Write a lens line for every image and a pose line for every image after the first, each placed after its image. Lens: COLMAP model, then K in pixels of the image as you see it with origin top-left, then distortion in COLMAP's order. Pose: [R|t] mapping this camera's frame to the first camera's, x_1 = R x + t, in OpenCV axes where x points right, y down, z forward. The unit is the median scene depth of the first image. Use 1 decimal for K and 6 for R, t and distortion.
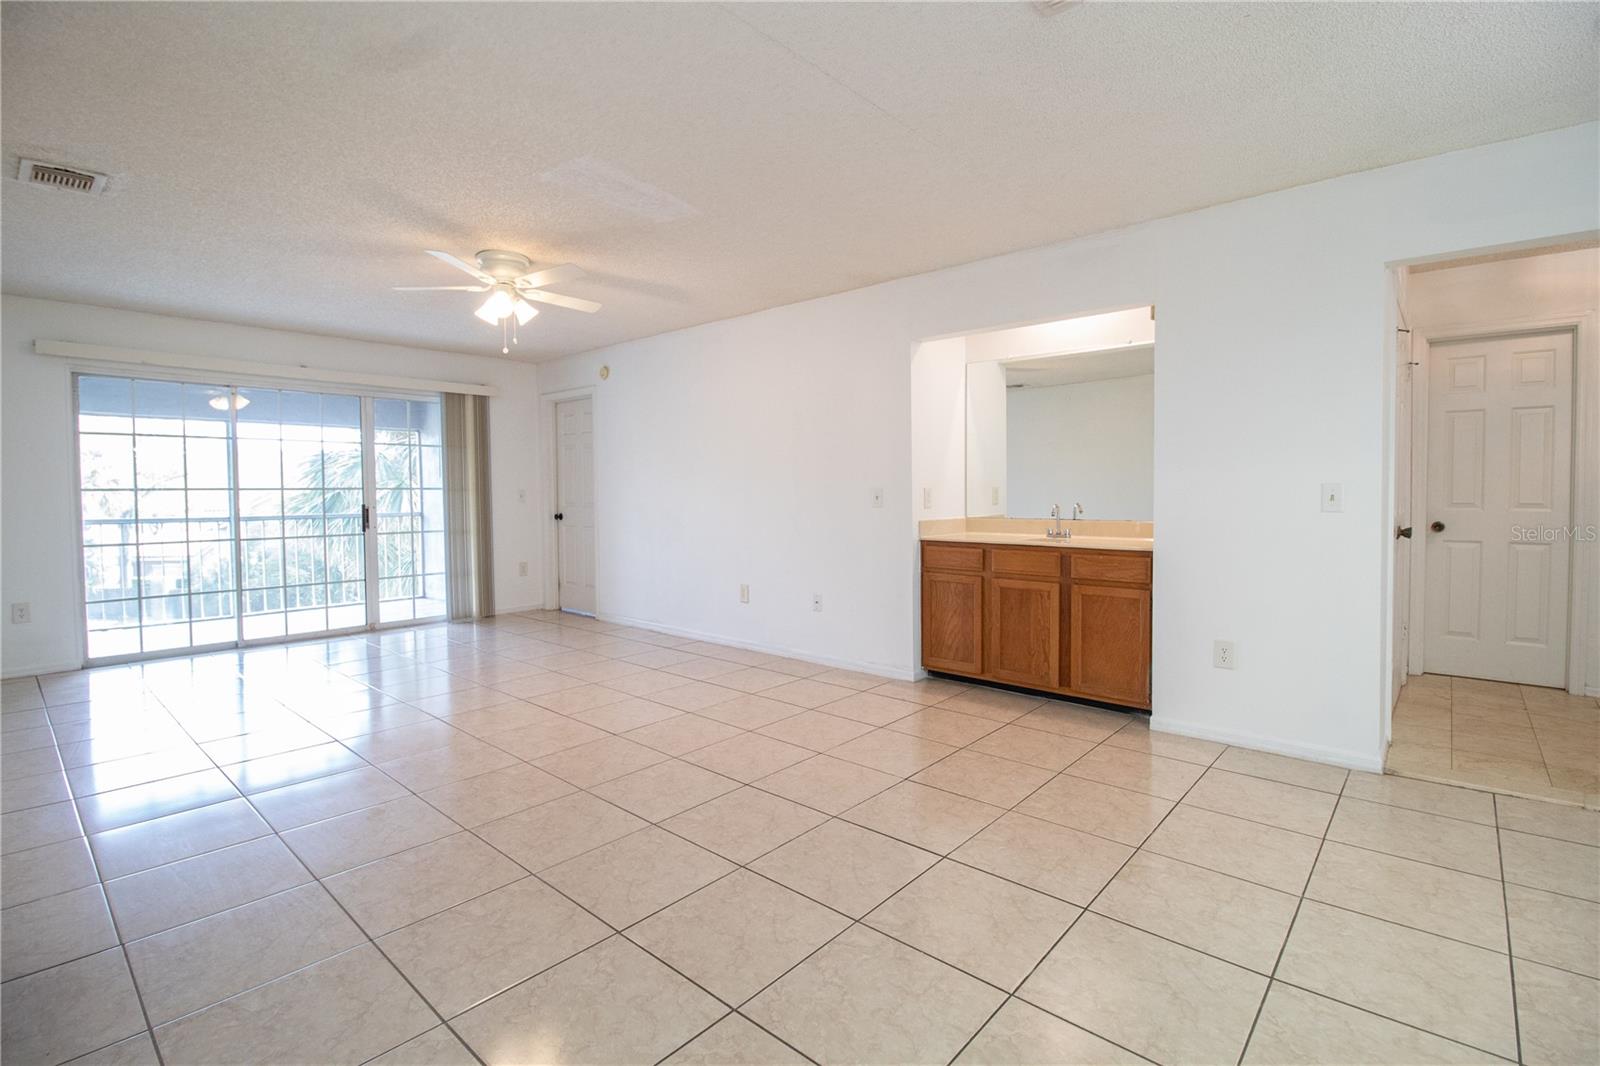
lens RADIAL K [[721.9, 0, 815.0], [0, 721.9, 519.5], [0, 0, 1]] dist [-0.010886, -0.002880]
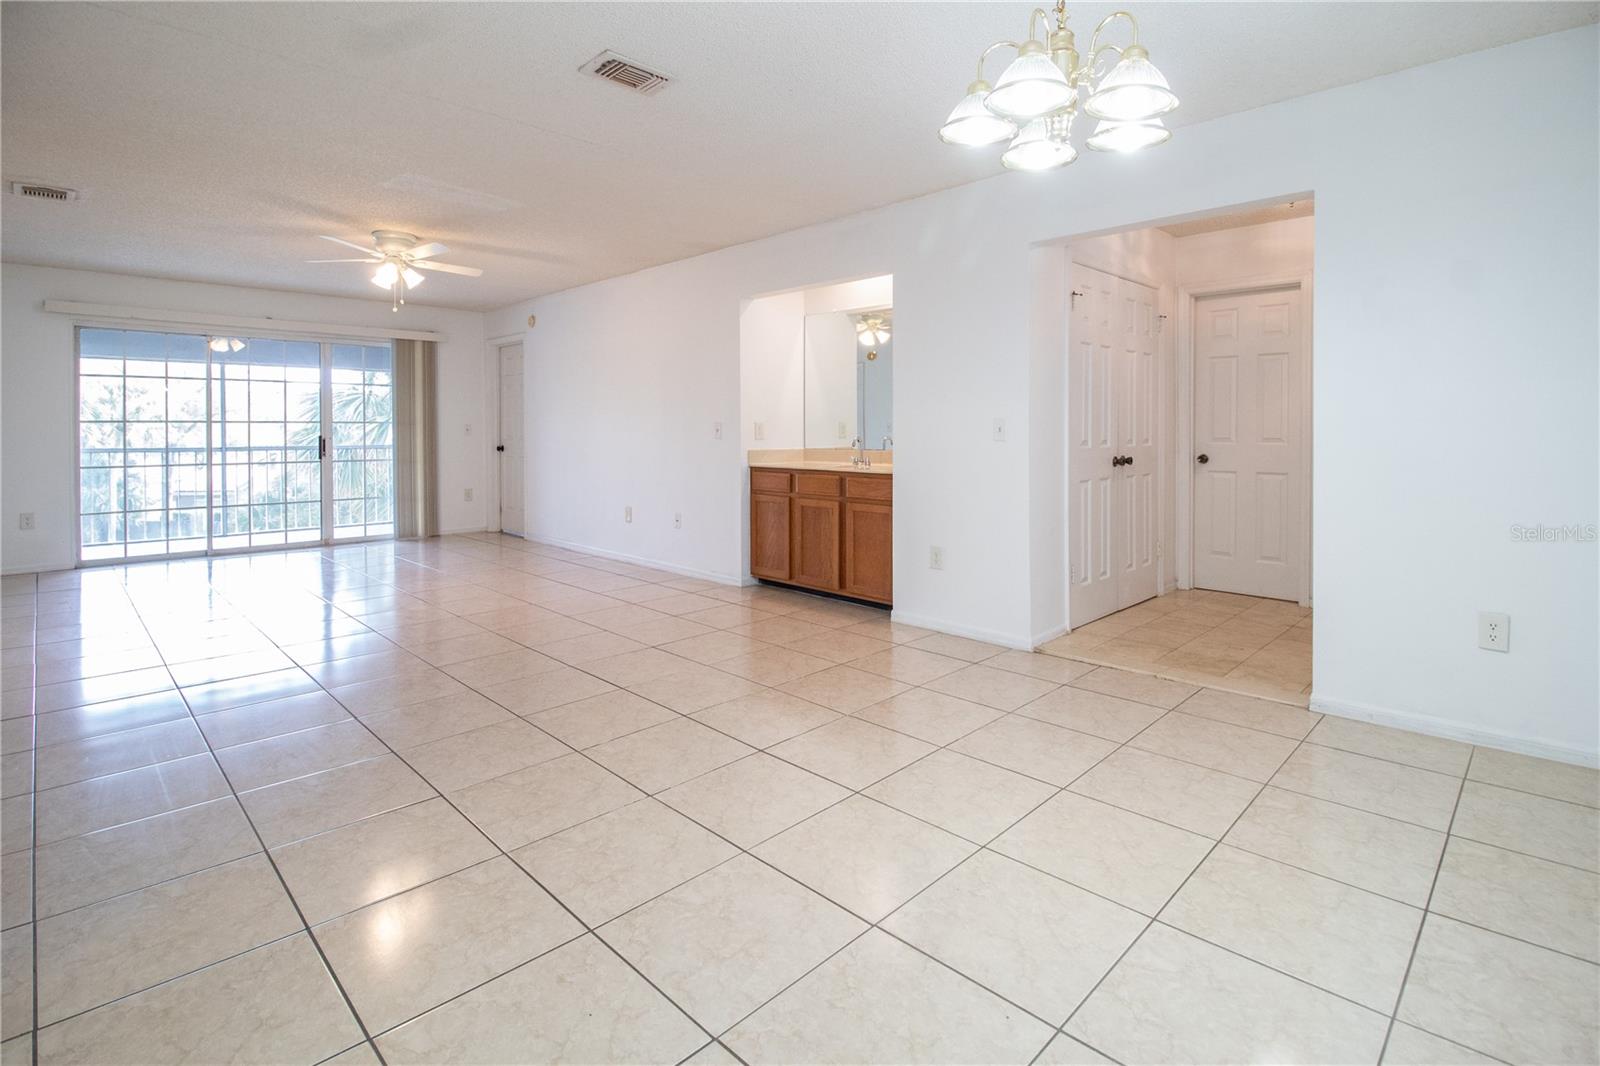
lens RADIAL K [[721.9, 0, 787.6], [0, 721.9, 435.4], [0, 0, 1]] dist [-0.010886, -0.002880]
pose [[0.998662, 0.006142, -0.051352, 0.264238], [-0.007803, 0.999451, -0.032199, 0.015069], [0.051126, 0.032557, 0.998161, -0.169426]]
